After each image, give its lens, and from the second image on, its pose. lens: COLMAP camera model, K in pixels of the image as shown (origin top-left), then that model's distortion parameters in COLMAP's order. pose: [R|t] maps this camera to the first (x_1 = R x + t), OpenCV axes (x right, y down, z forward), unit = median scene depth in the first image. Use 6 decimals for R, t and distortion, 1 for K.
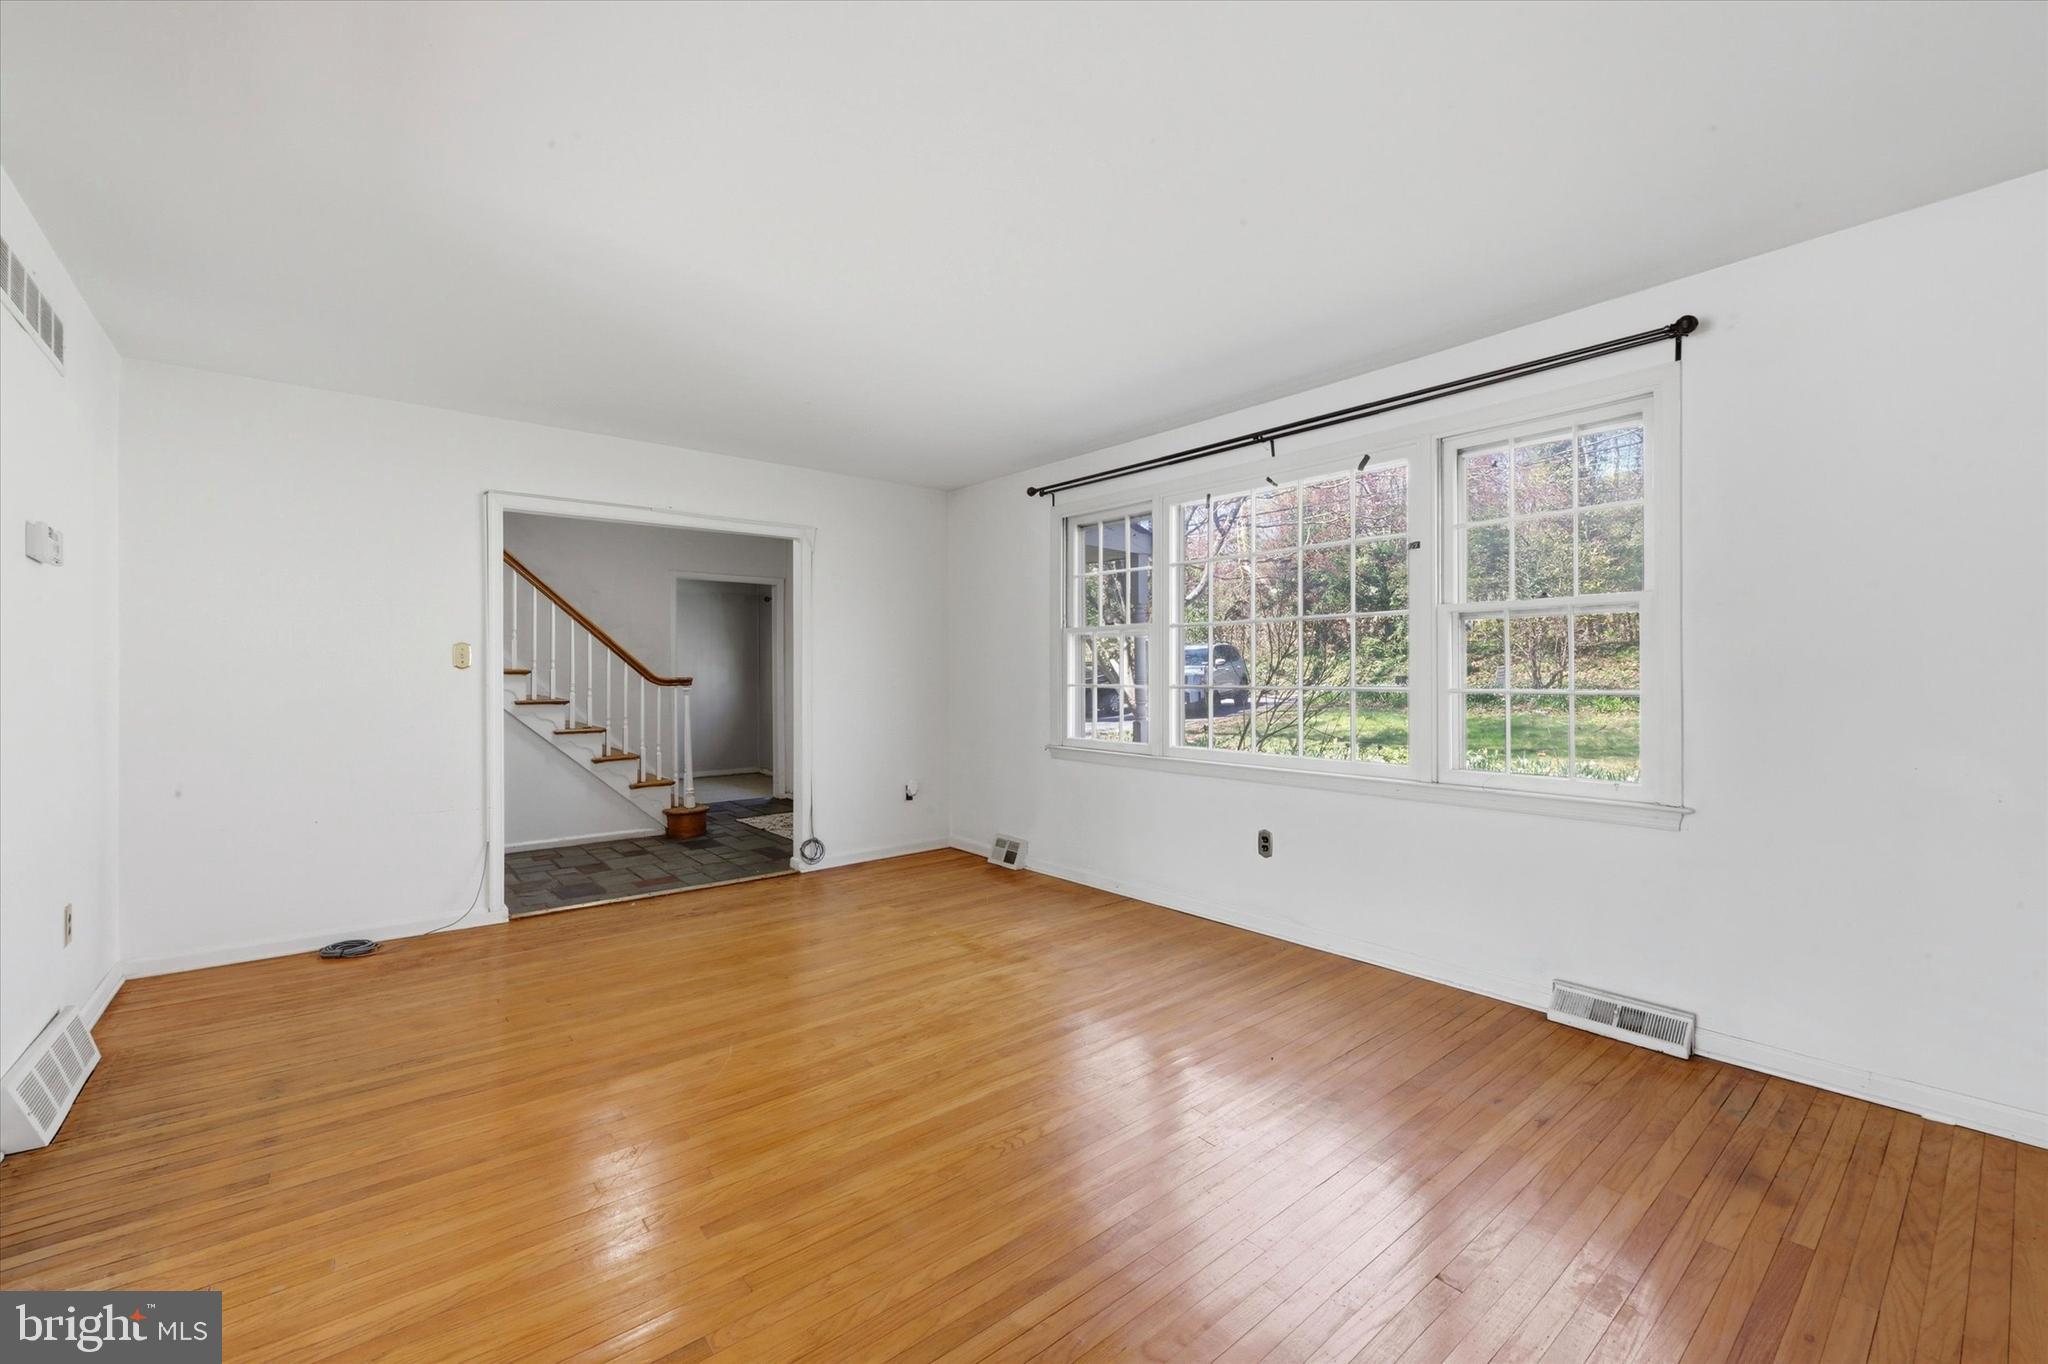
lens RADIAL K [[823.1, 0, 1015.0], [0, 823.1, 678.5], [0, 0, 1]] dist [0.000458, 0.000216]
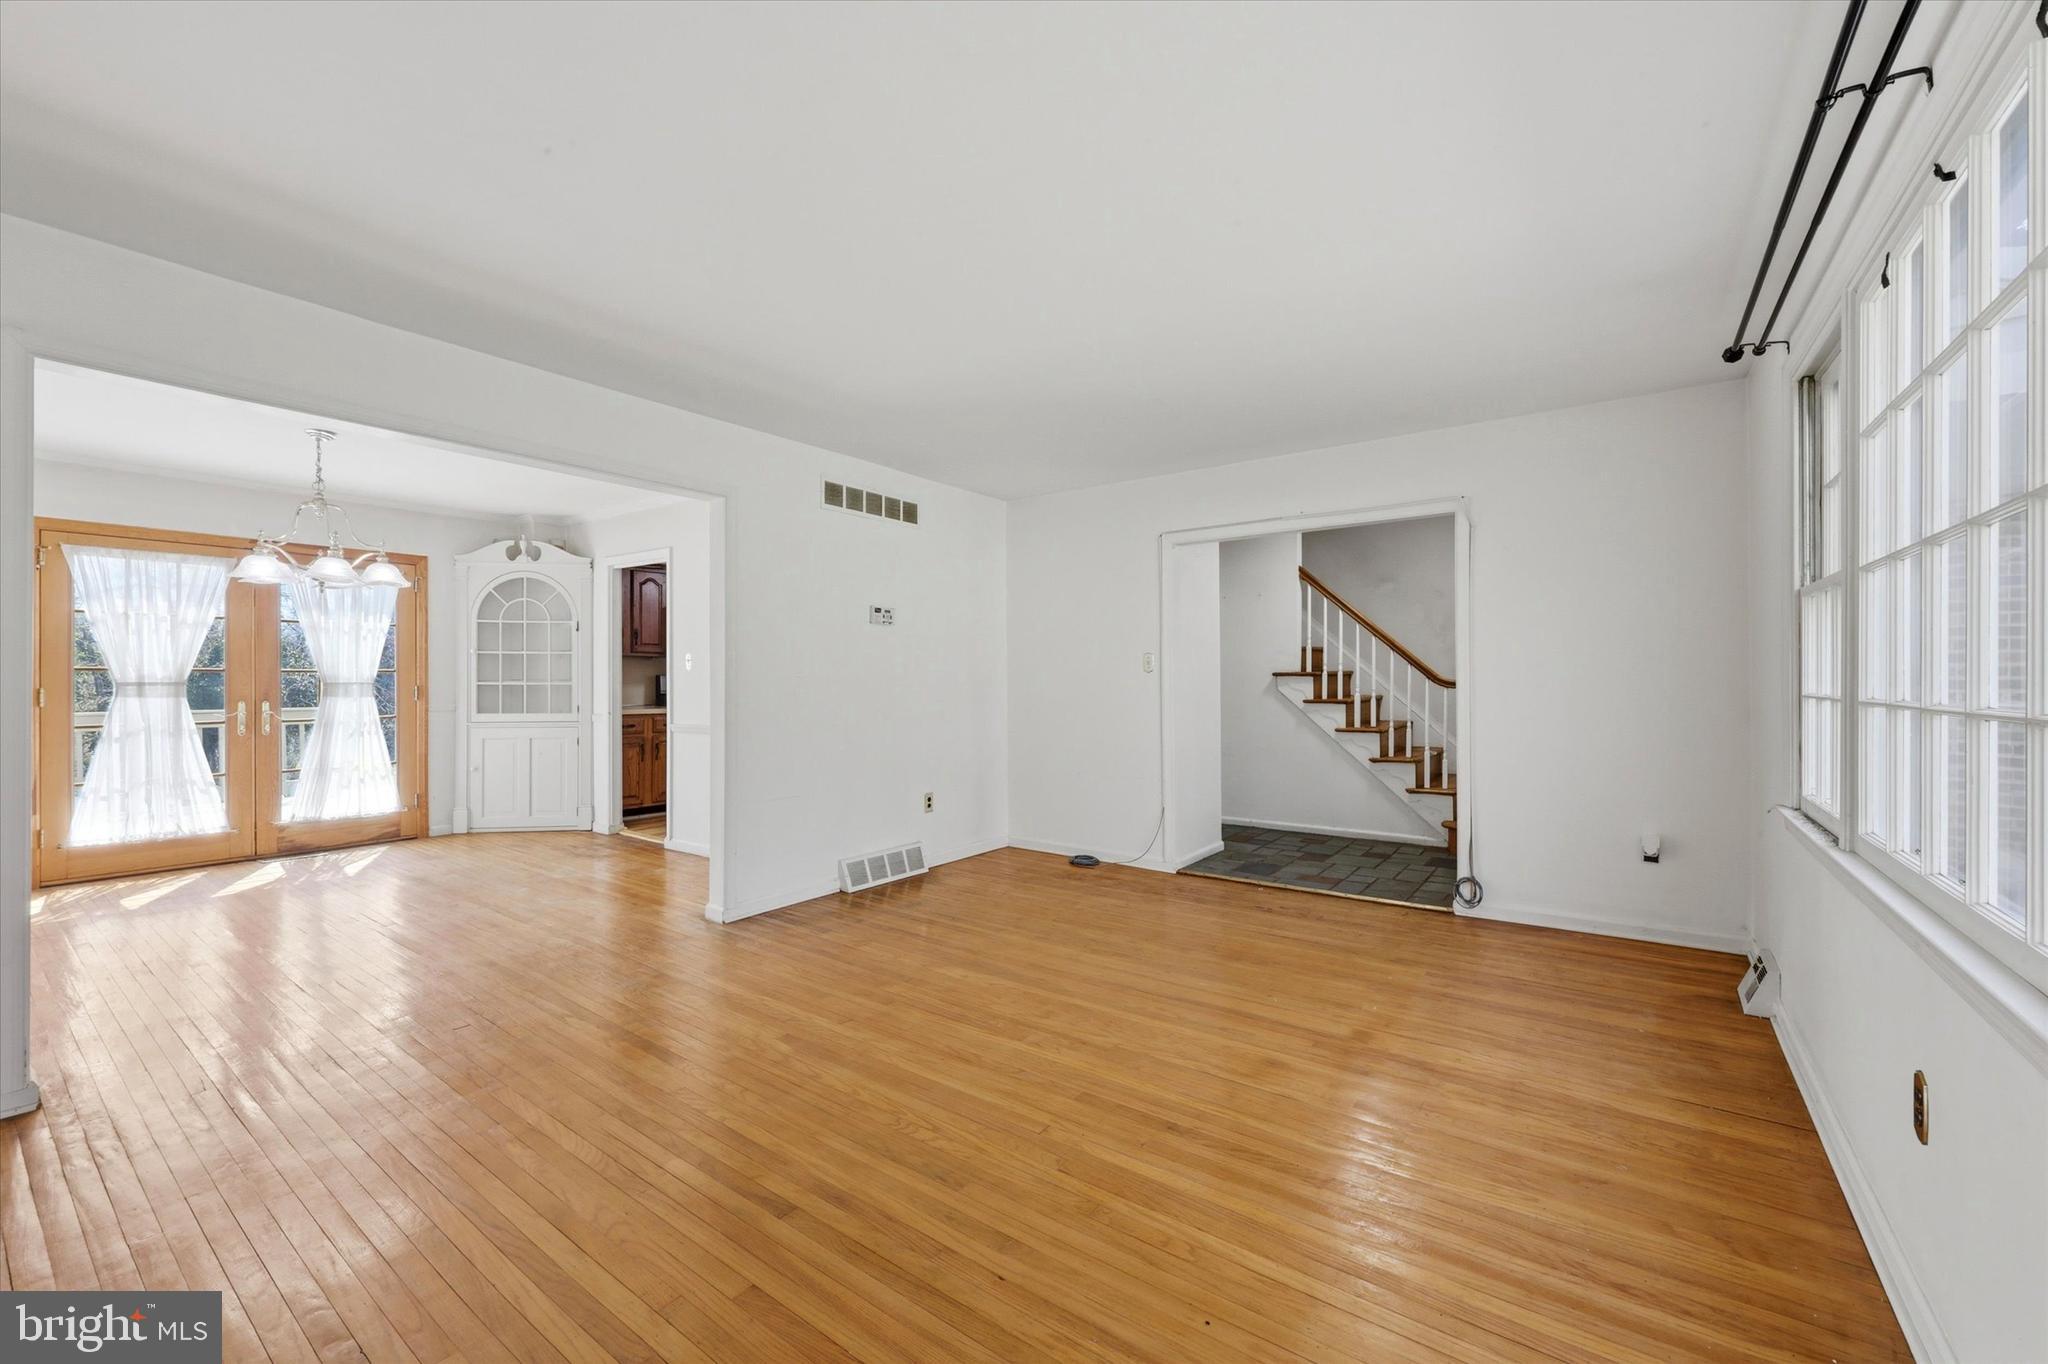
lens RADIAL K [[823.1, 0, 1015.0], [0, 823.1, 678.5], [0, 0, 1]] dist [0.000458, 0.000216]
pose [[0.246888, 0.000144, -0.969044, 0.621765], [-0.001558, 0.999999, -0.000248, -0.000859], [0.969043, 0.001571, 0.246888, 0.524406]]
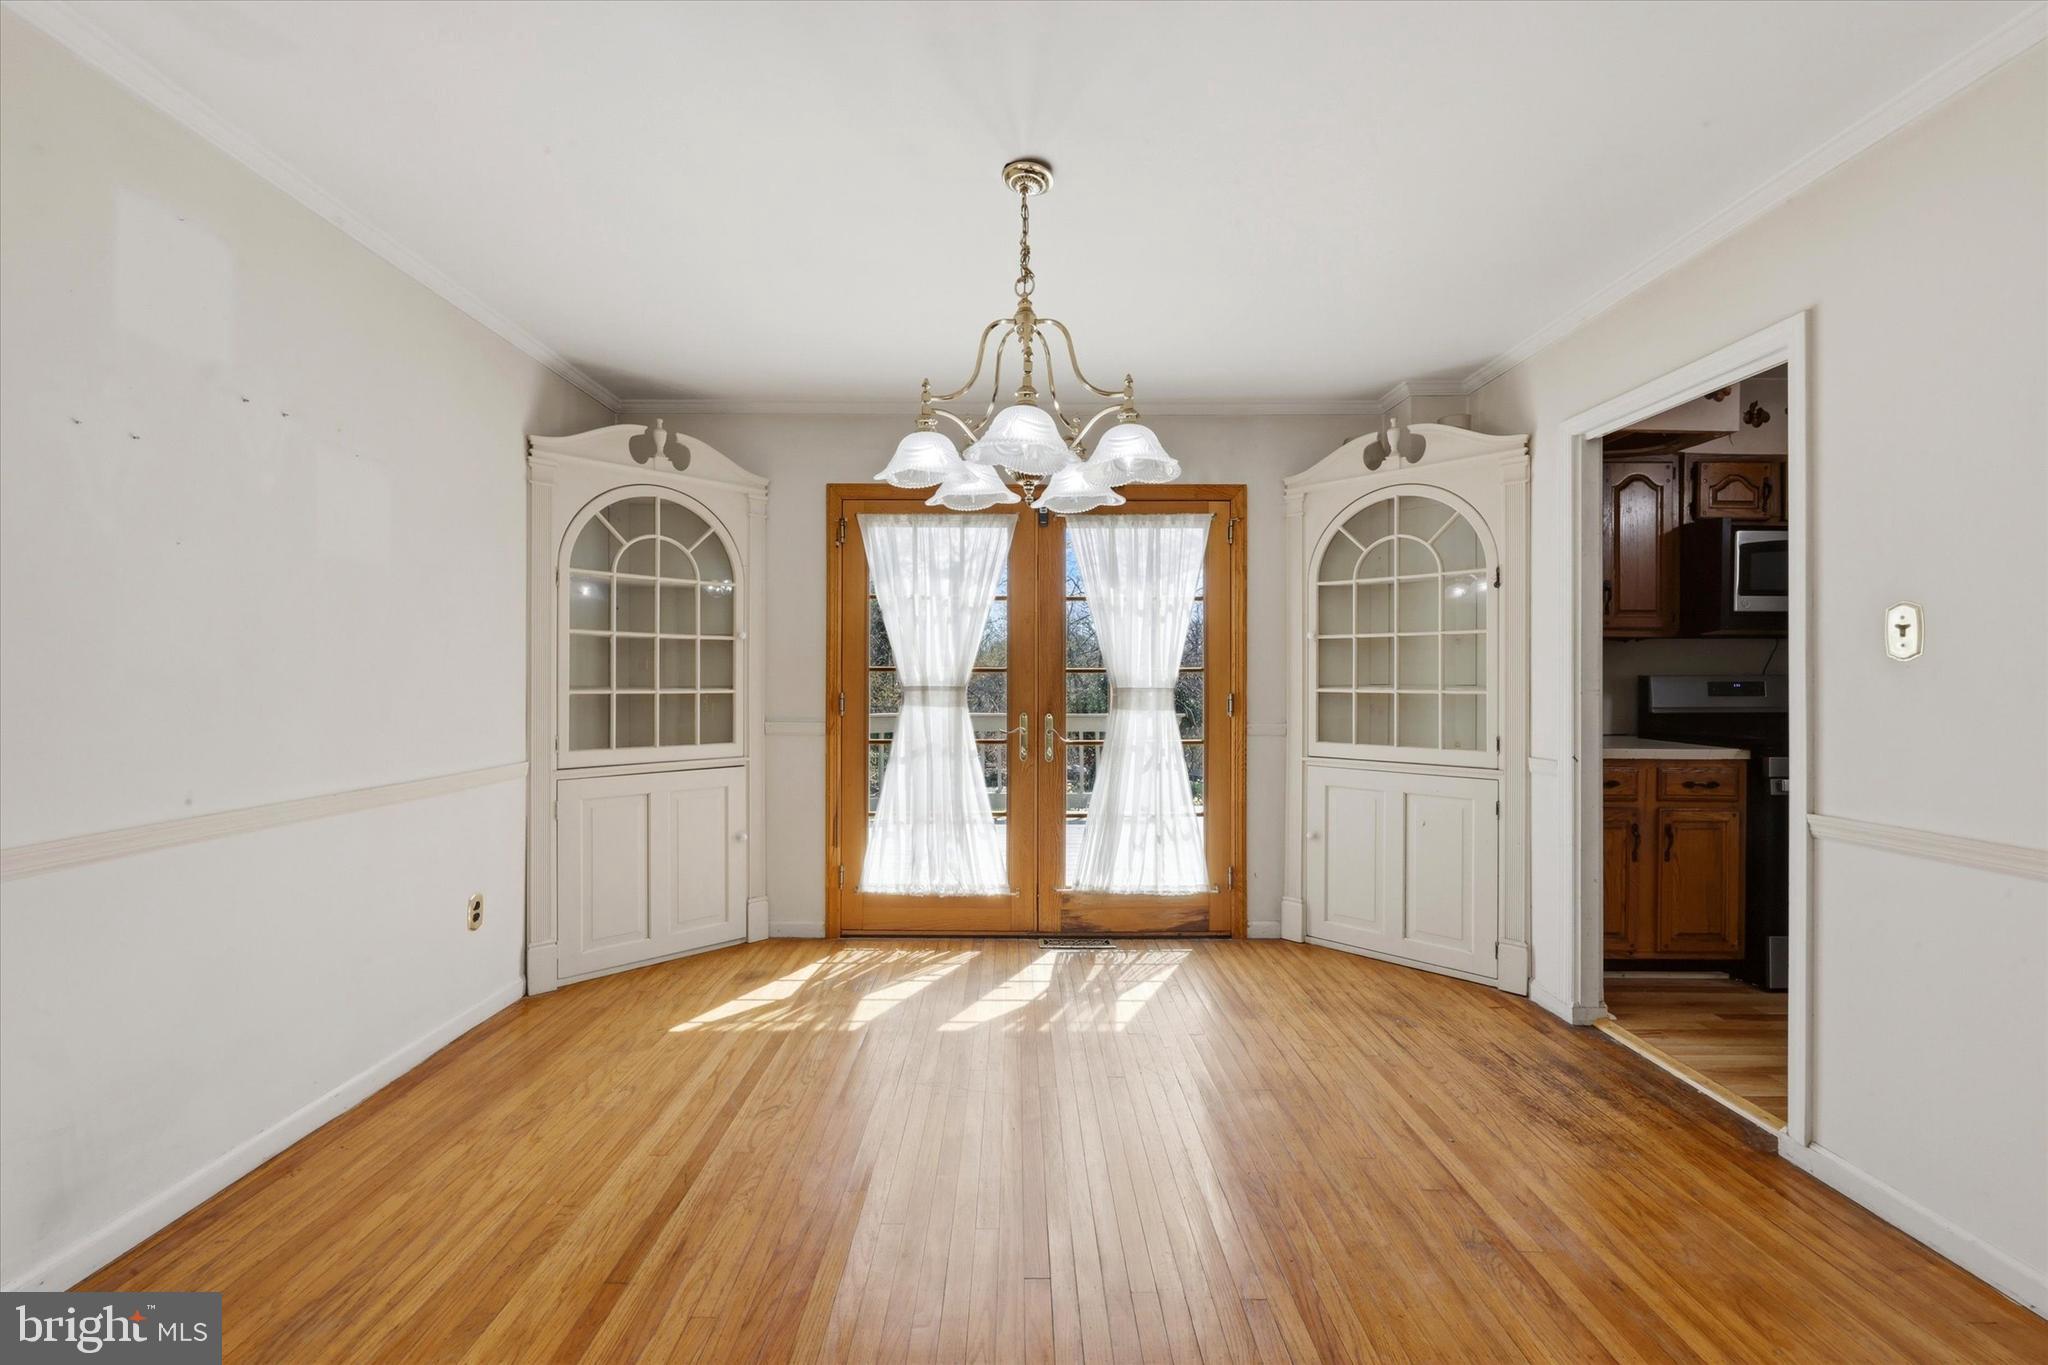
lens RADIAL K [[823.1, 0, 1015.0], [0, 823.1, 679.0], [0, 0, 1]] dist [0.000458, 0.000216]
pose [[-0.632822, -0.004078, -0.774286, -0.332847], [-0.004076, 0.999990, -0.001935, -0.000141], [0.774286, 0.001931, -0.632833, 0.202723]]
